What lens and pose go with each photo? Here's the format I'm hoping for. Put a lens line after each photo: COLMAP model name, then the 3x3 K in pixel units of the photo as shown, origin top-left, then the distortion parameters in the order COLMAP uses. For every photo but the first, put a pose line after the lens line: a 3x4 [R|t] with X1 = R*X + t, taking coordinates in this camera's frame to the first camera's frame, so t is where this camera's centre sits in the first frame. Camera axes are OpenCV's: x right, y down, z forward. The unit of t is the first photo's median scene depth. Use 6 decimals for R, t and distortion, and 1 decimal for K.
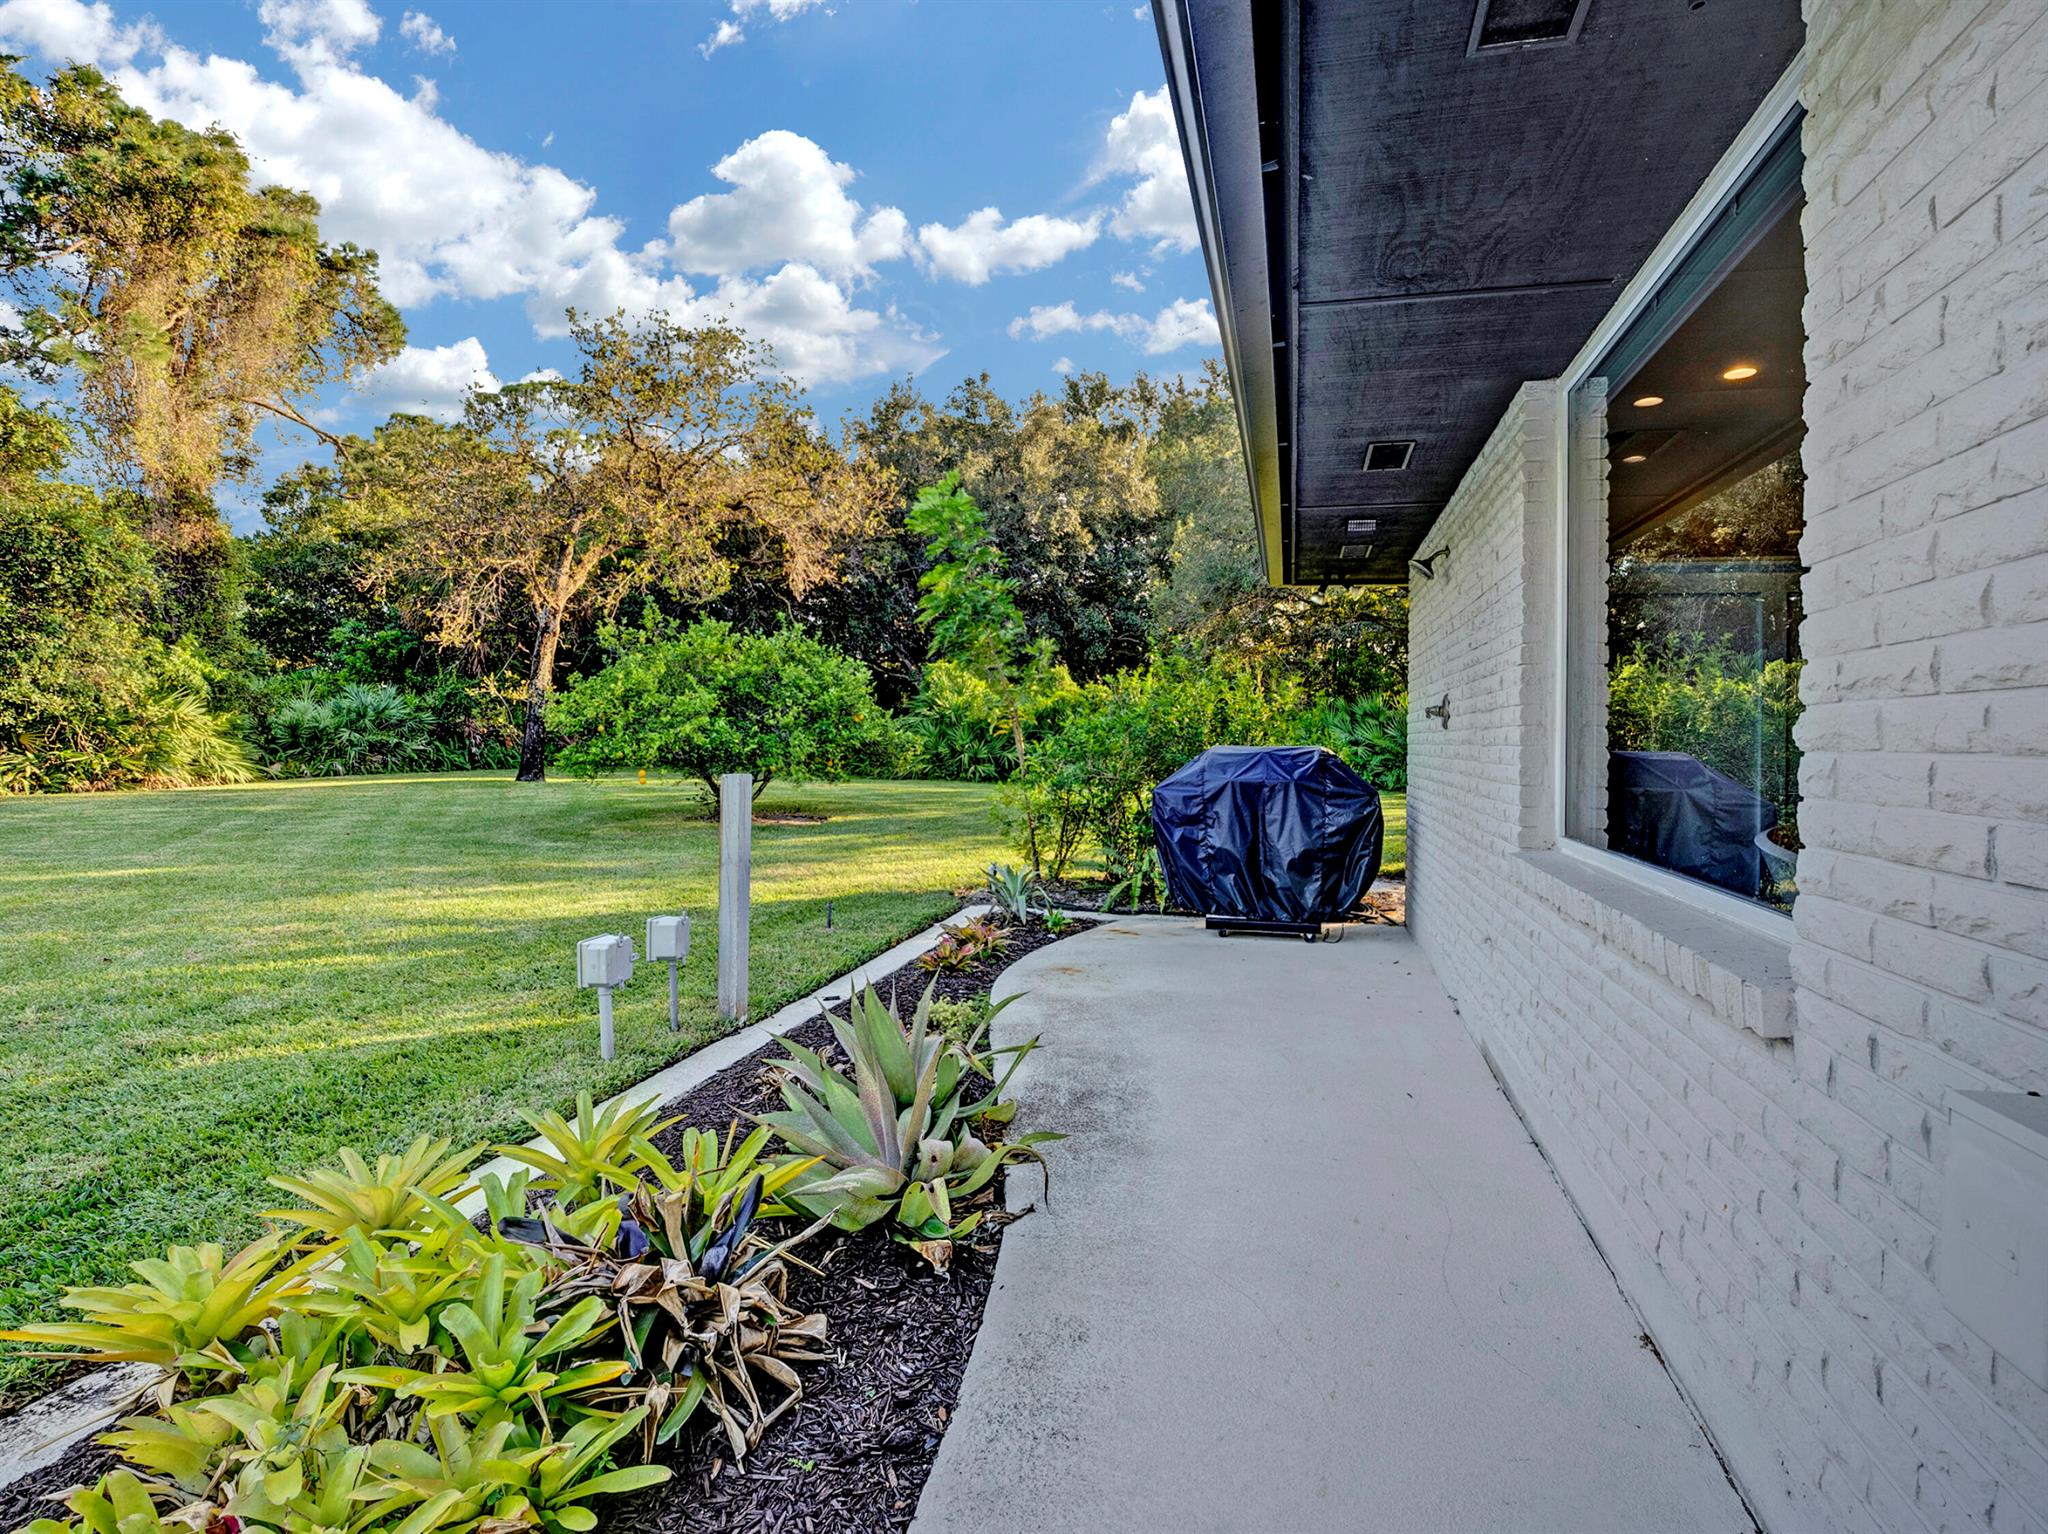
lens RADIAL K [[890.0, 0, 1018.0], [0, 890.0, 763.7], [0, 0, 1]] dist [0.002512, 0.000126]
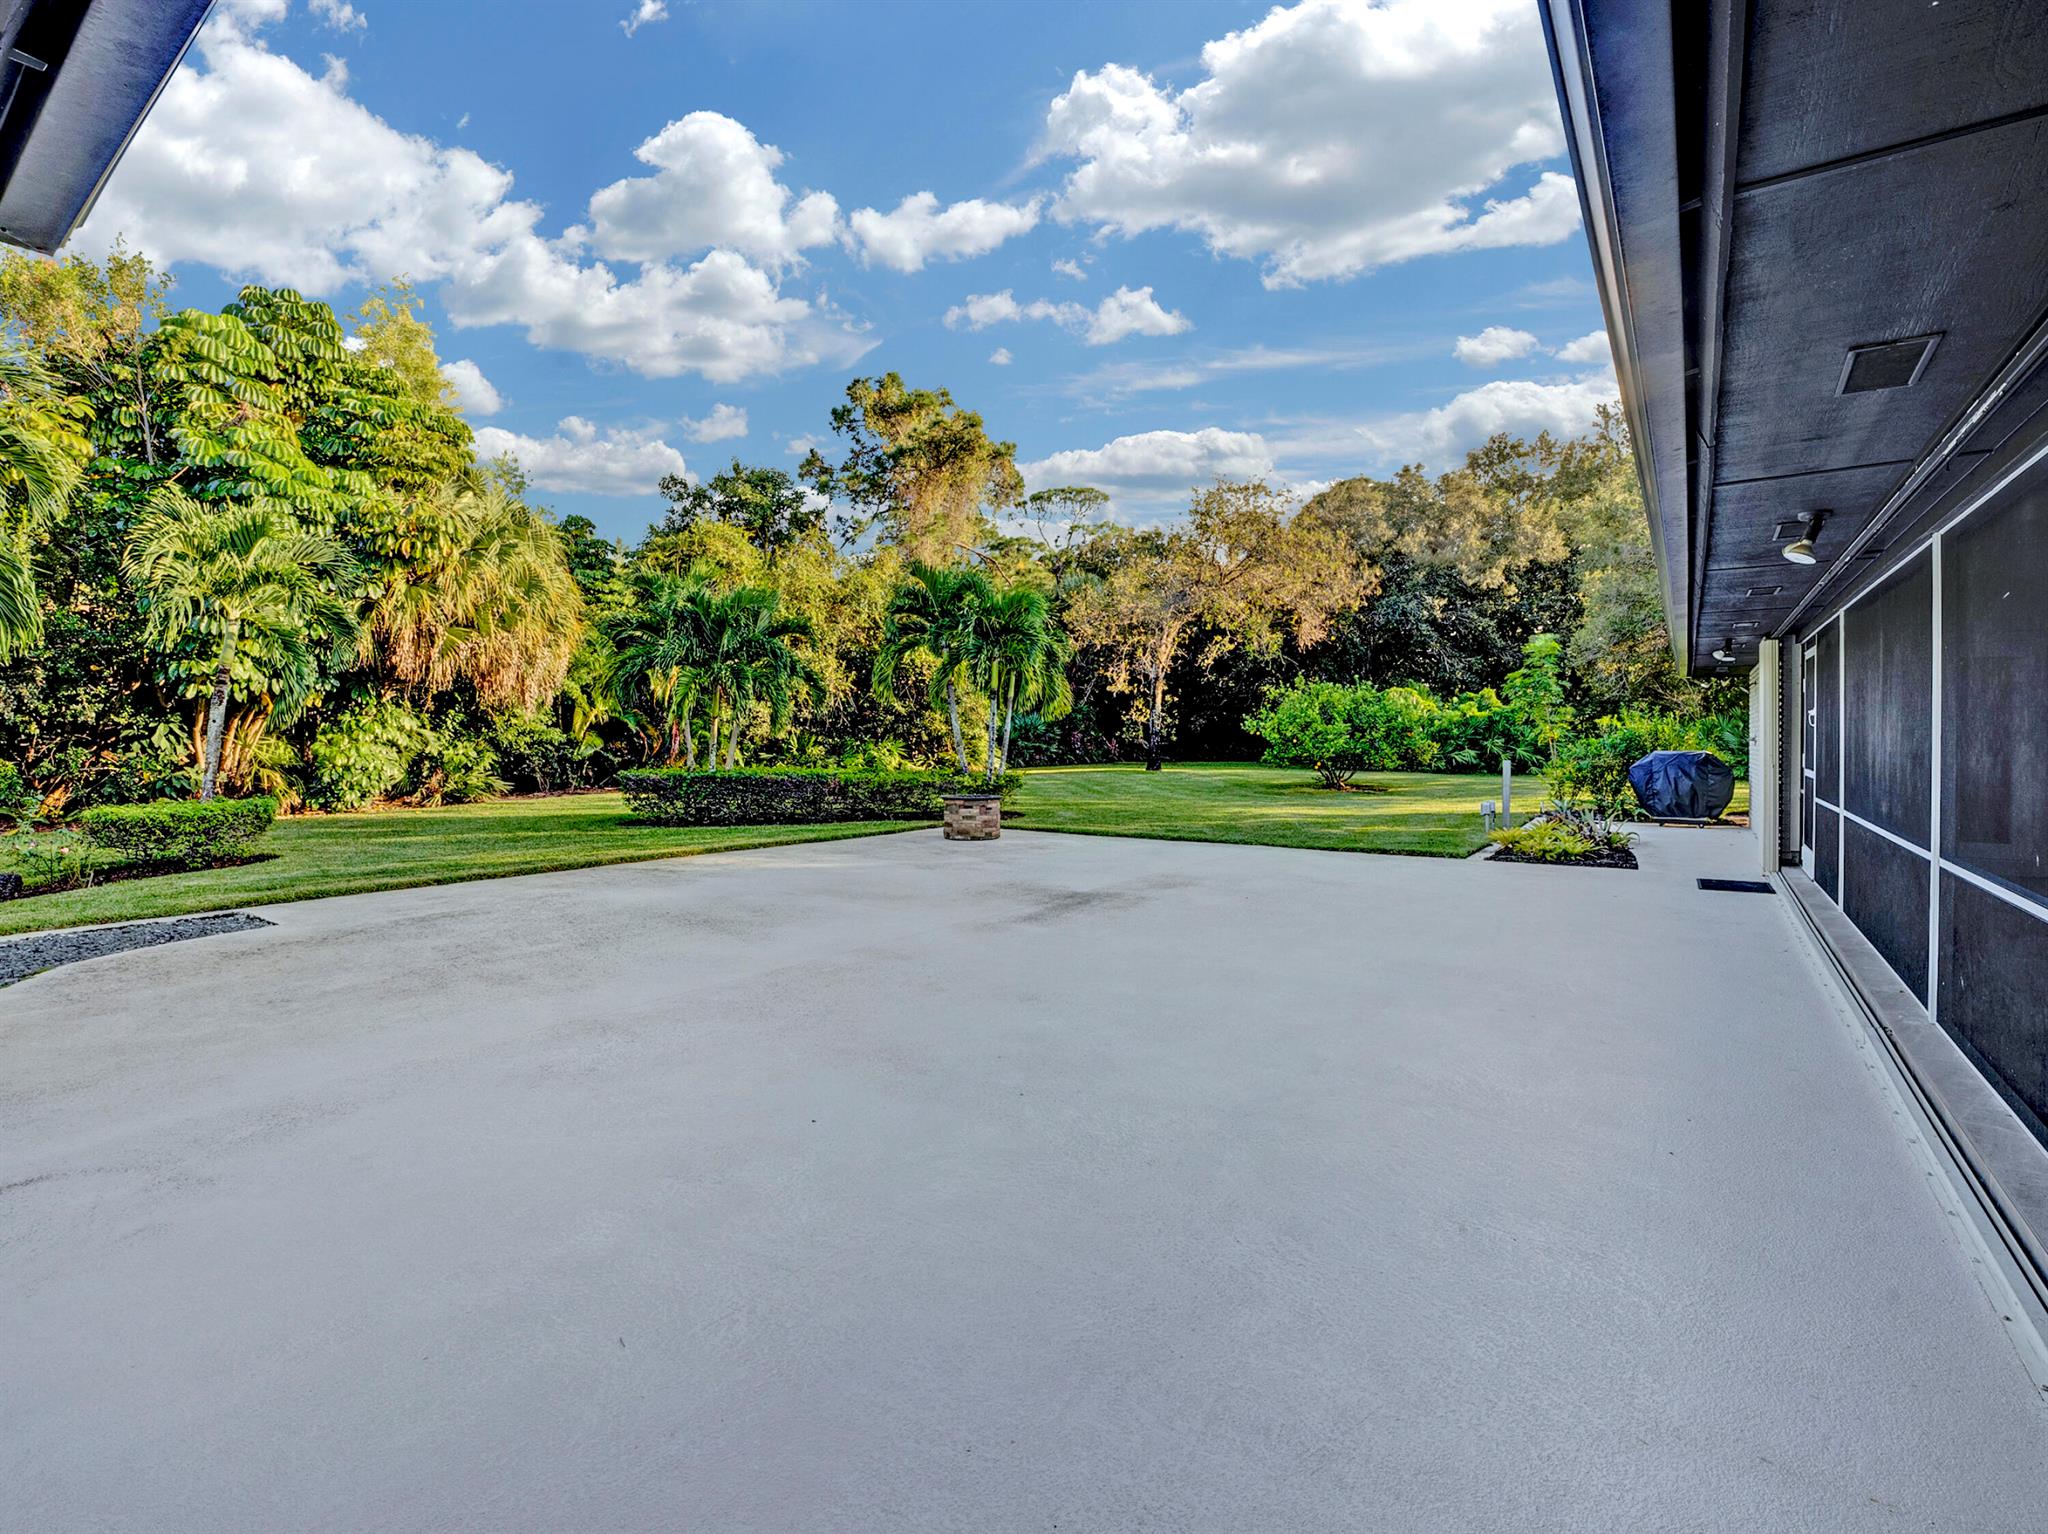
lens RADIAL K [[938.2, 0, 1024.4], [0, 938.2, 750.6], [0, 0, 1]] dist [-0.001873, -0.000334]
pose [[0.949978, -0.012013, -0.312085, -0.233685], [0.010078, 0.999919, -0.007814, -0.006286], [0.312153, 0.004278, 0.950022, -0.747673]]
